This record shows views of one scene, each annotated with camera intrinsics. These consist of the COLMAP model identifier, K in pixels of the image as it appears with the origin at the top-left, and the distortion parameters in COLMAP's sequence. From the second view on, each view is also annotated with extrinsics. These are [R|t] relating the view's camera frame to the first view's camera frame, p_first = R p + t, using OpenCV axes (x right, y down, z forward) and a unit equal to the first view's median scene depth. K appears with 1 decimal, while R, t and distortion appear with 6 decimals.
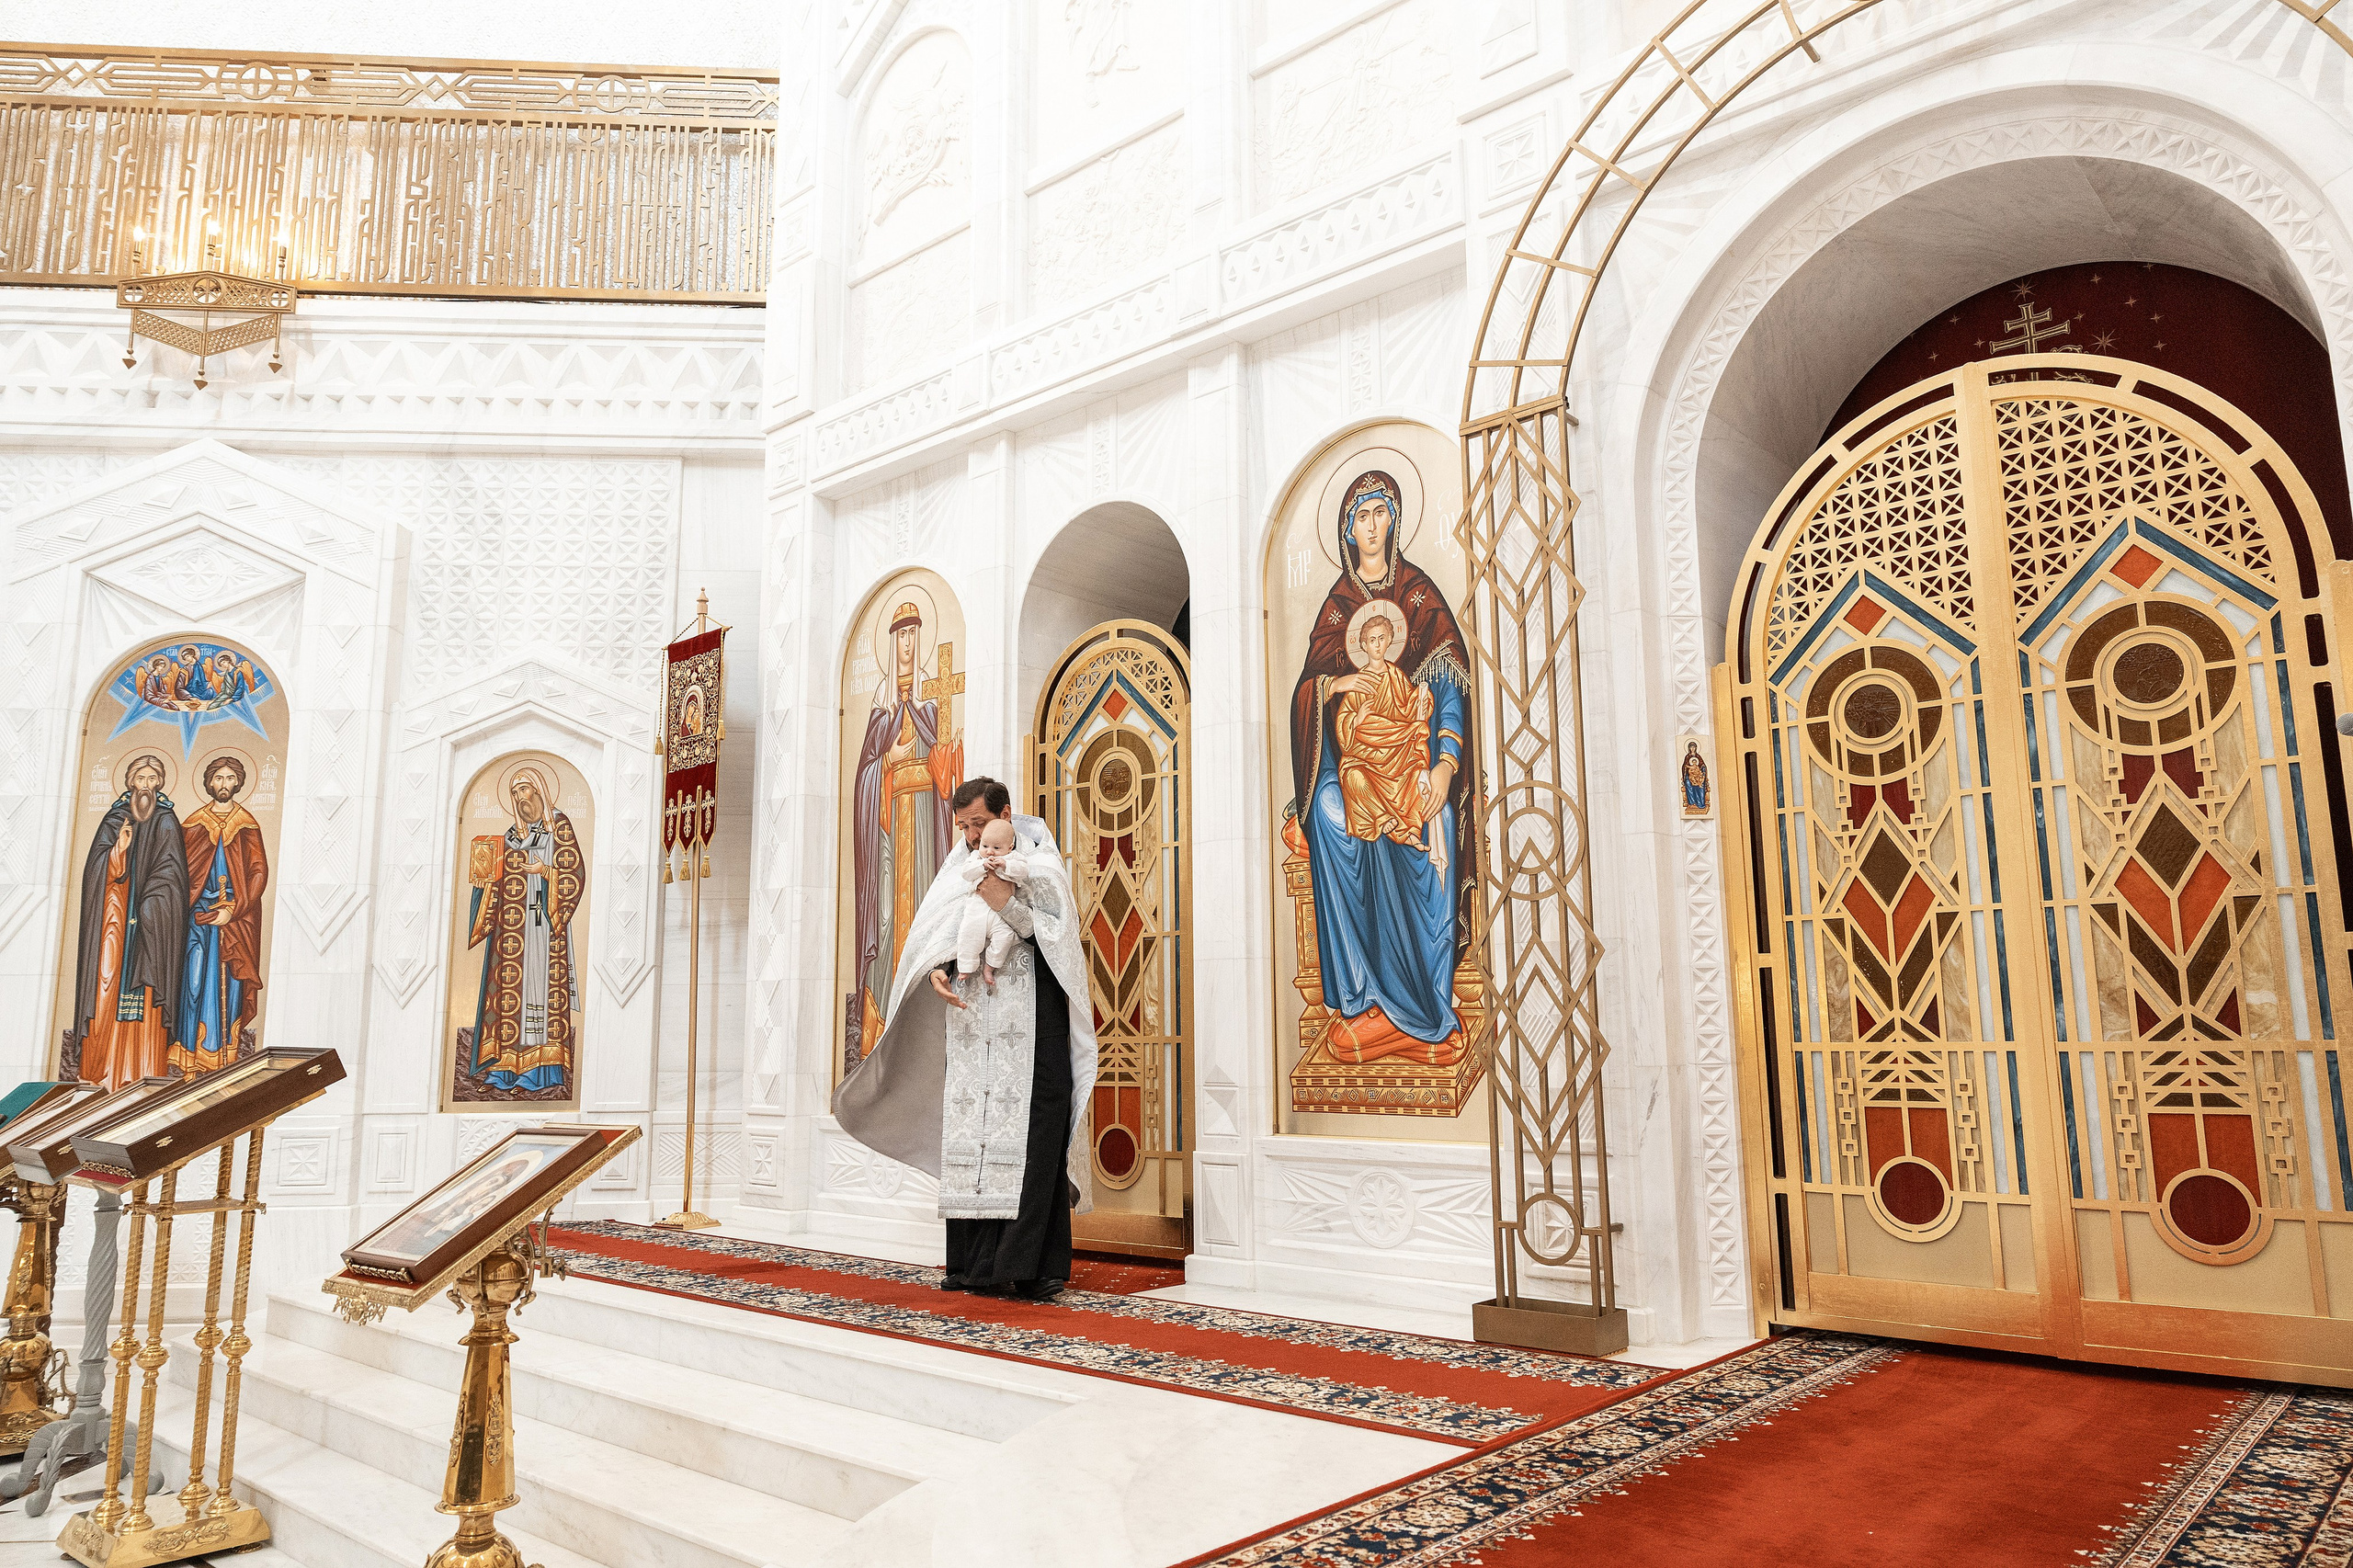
lens RADIAL K [[1589.9, 0, 1166.0], [0, 1589.9, 785.5], [0, 0, 1]] dist [0.006839, -0.002874]
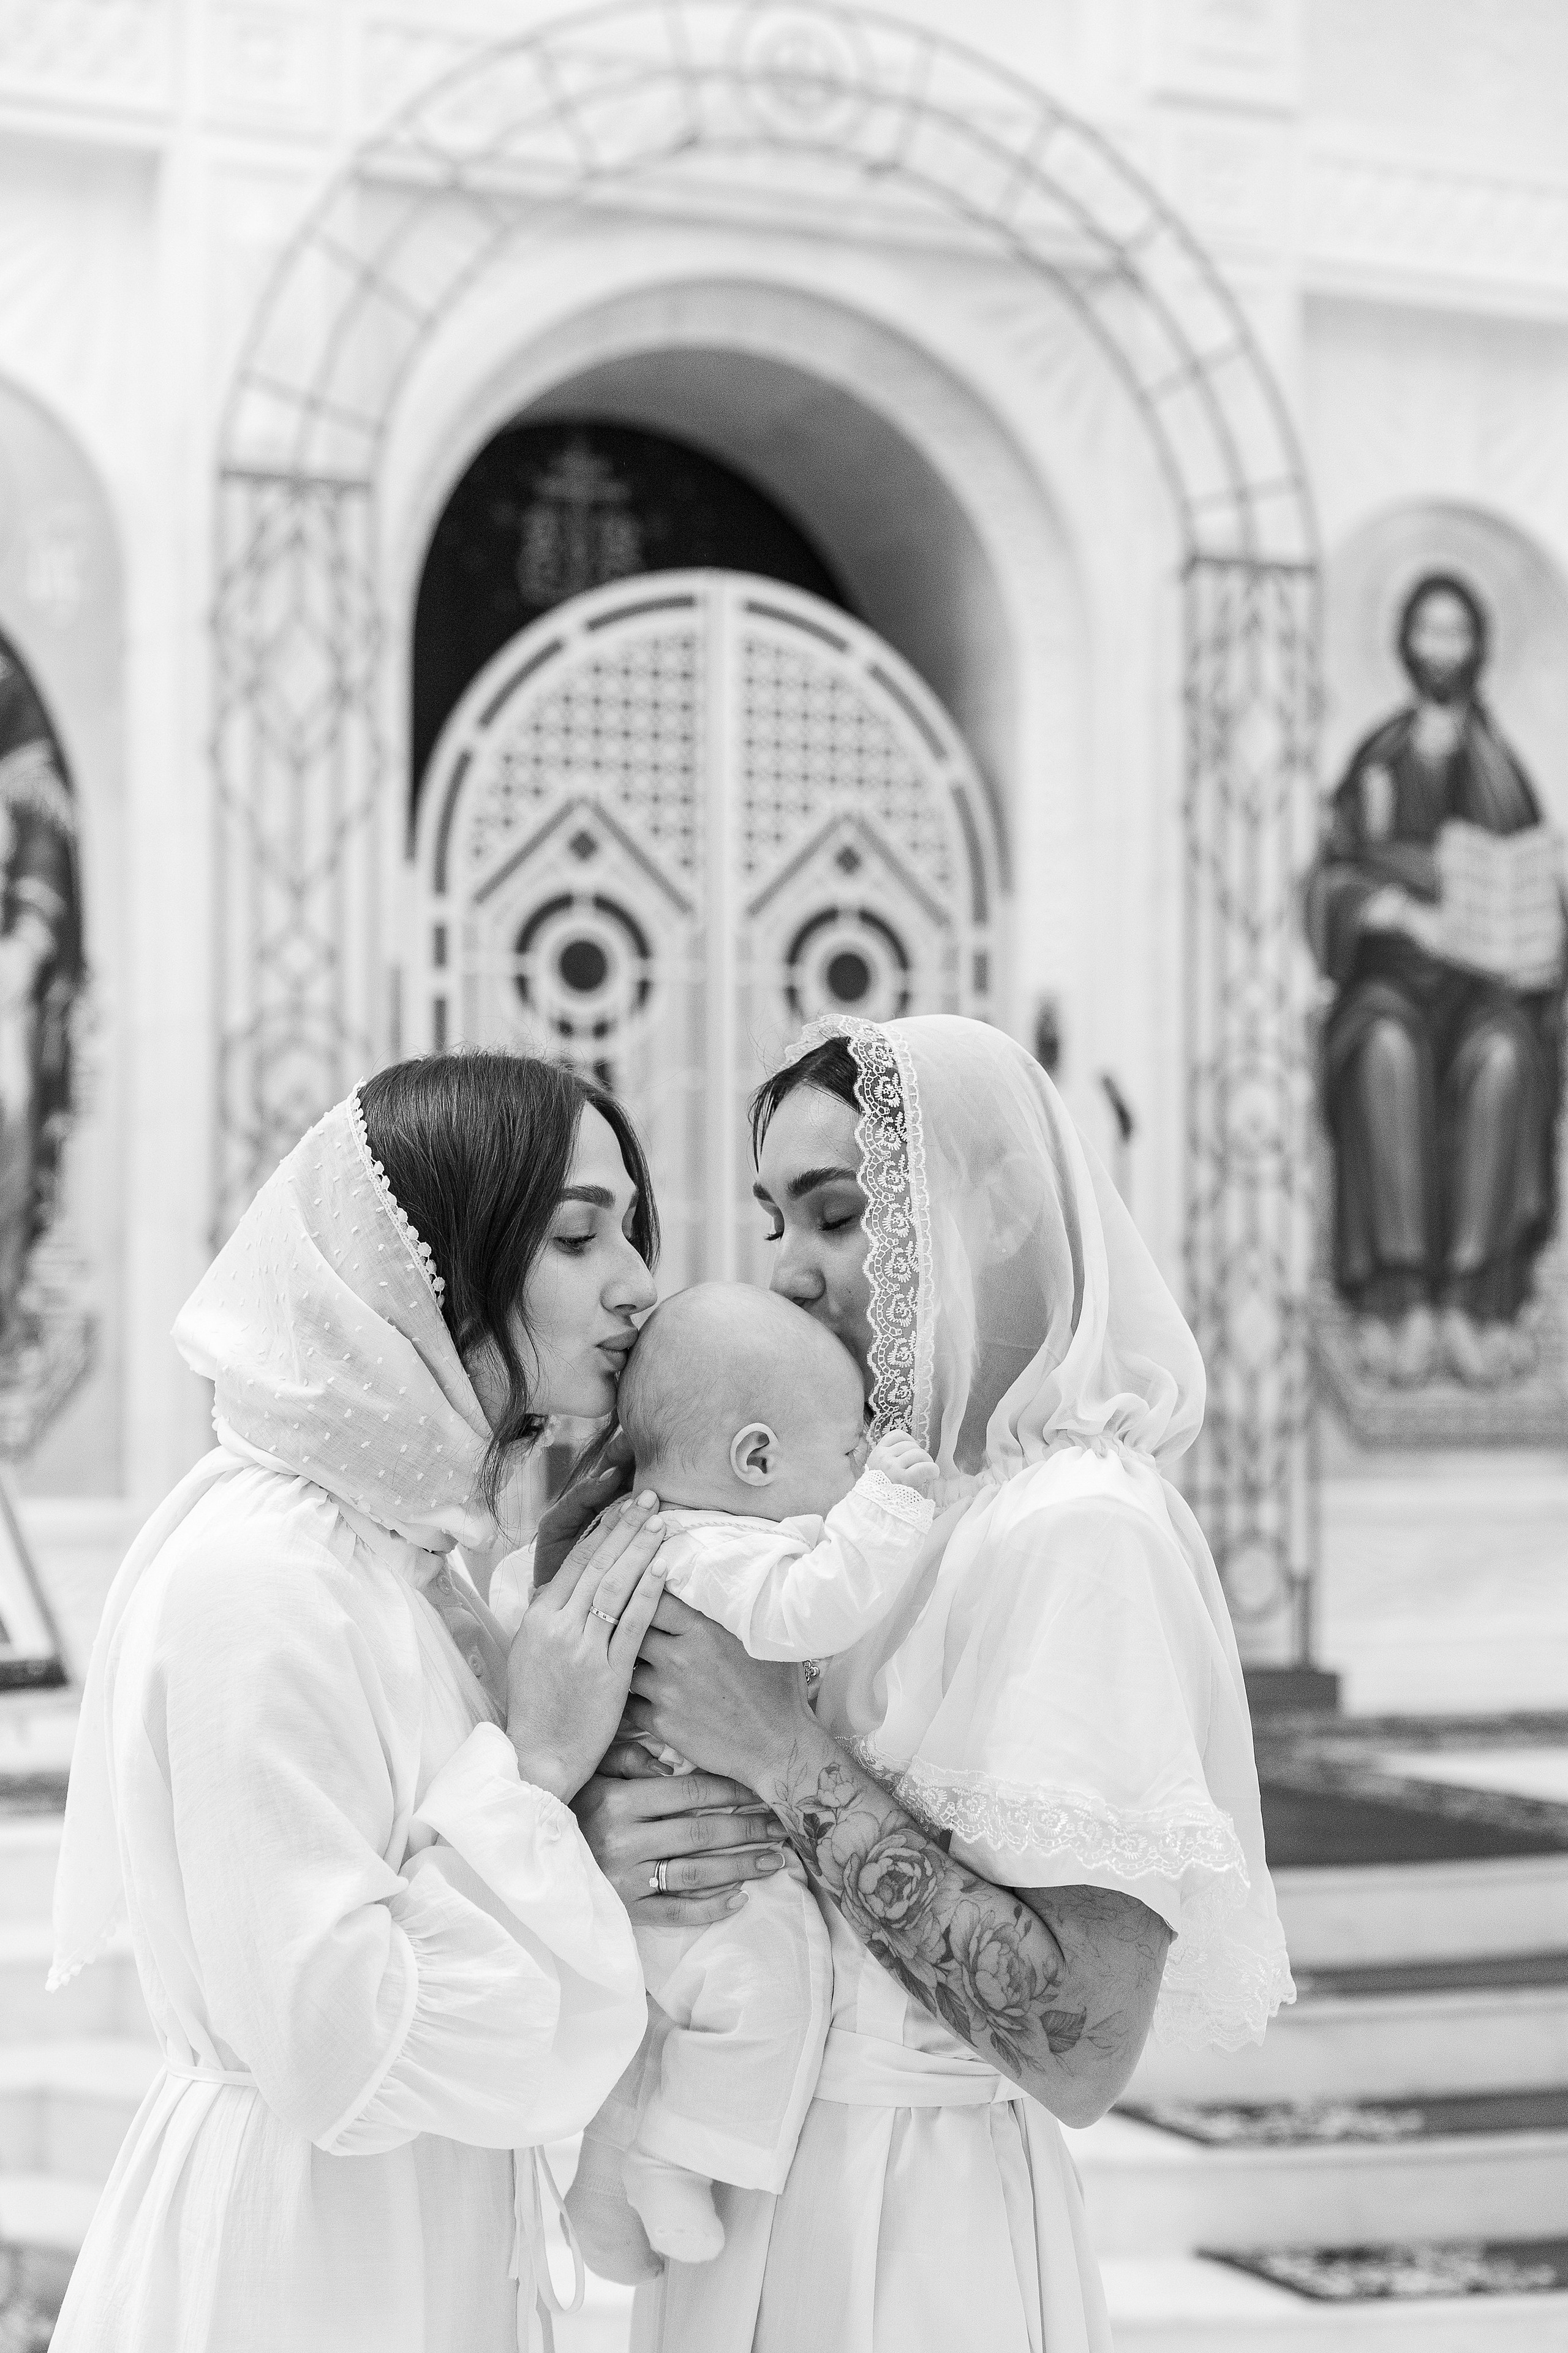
lens RADIAL K [[3992.5, 0, 760.0], [0, 3992.5, 1224.6], [0, 0, 1]] dist [0.074656, 0.000000]
pose [[0.418138, 0.038512, 0.907567, -1.182128], [-0.146791, 0.988834, 0.025670, 0.016162], [-0.896445, -0.143956, 0.419122, 0.028519]]
